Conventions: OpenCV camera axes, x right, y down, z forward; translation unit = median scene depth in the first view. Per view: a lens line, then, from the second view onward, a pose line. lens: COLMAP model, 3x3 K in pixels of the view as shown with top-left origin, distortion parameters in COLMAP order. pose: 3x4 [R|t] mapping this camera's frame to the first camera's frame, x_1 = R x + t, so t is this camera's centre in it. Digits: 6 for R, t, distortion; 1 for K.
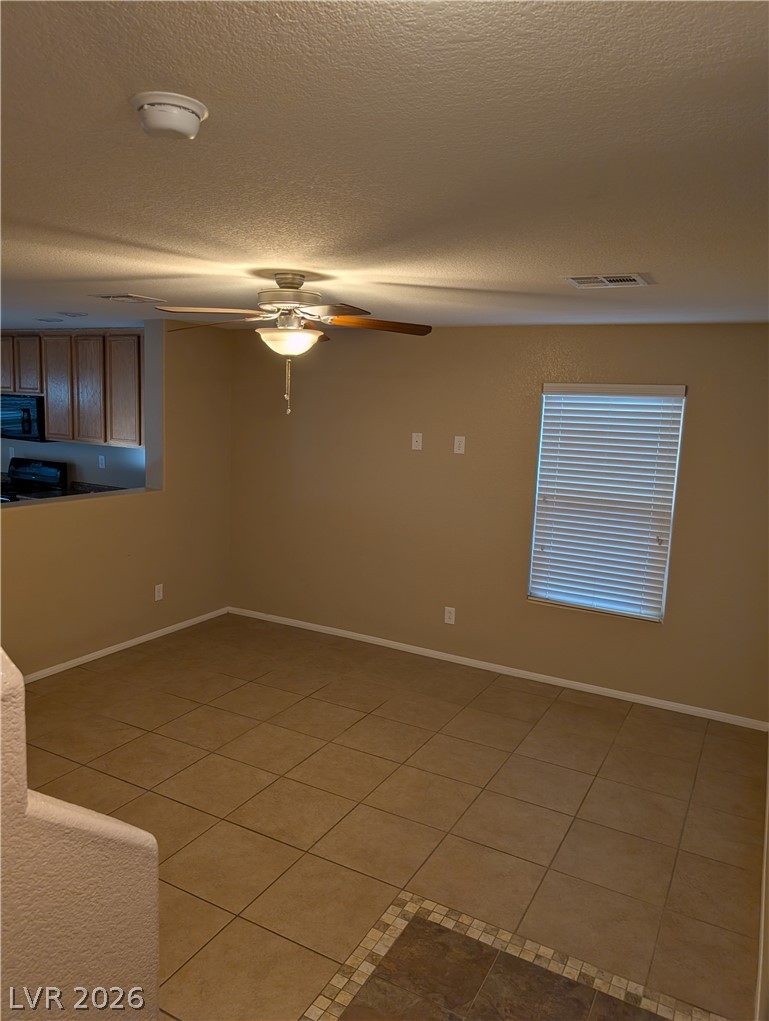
lens RADIAL K [[727.7, 0, 376.4], [0, 727.7, 509.0], [0, 0, 1]] dist [0.007282, -0.004482]
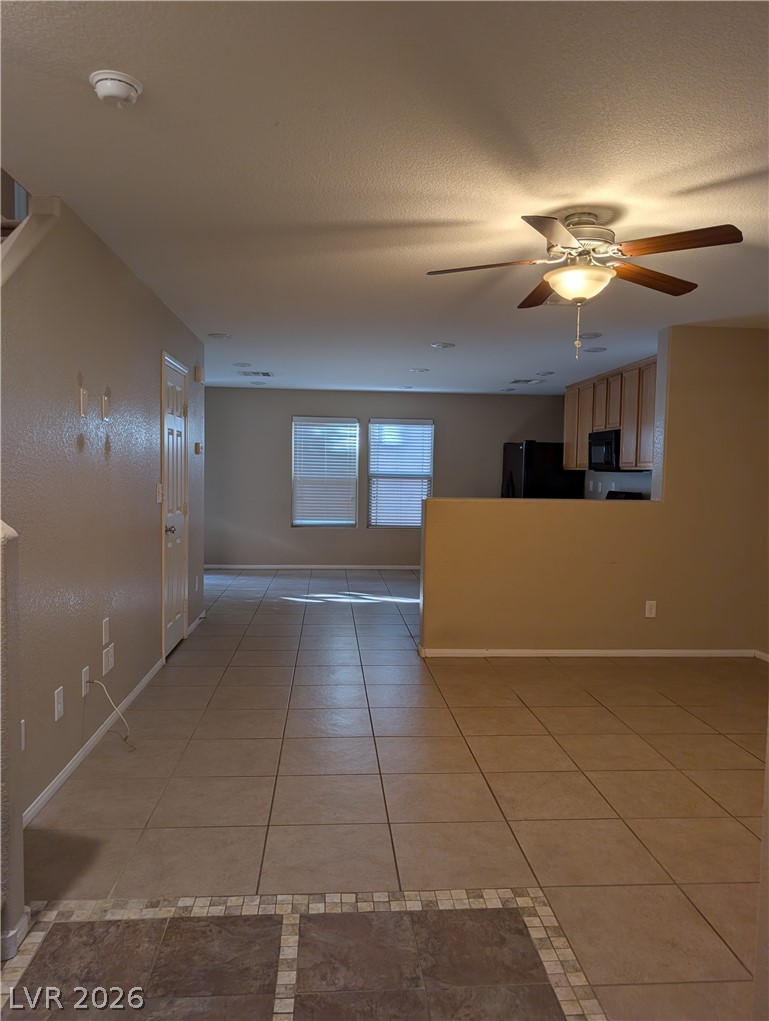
lens RADIAL K [[727.7, 0, 377.5], [0, 727.7, 513.7], [0, 0, 1]] dist [0.007282, -0.004482]
pose [[0.548046, 0.017287, -0.836270, 0.636709], [-0.113677, 0.992050, -0.053991, 0.175442], [0.828688, 0.124654, 0.545654, 0.358993]]
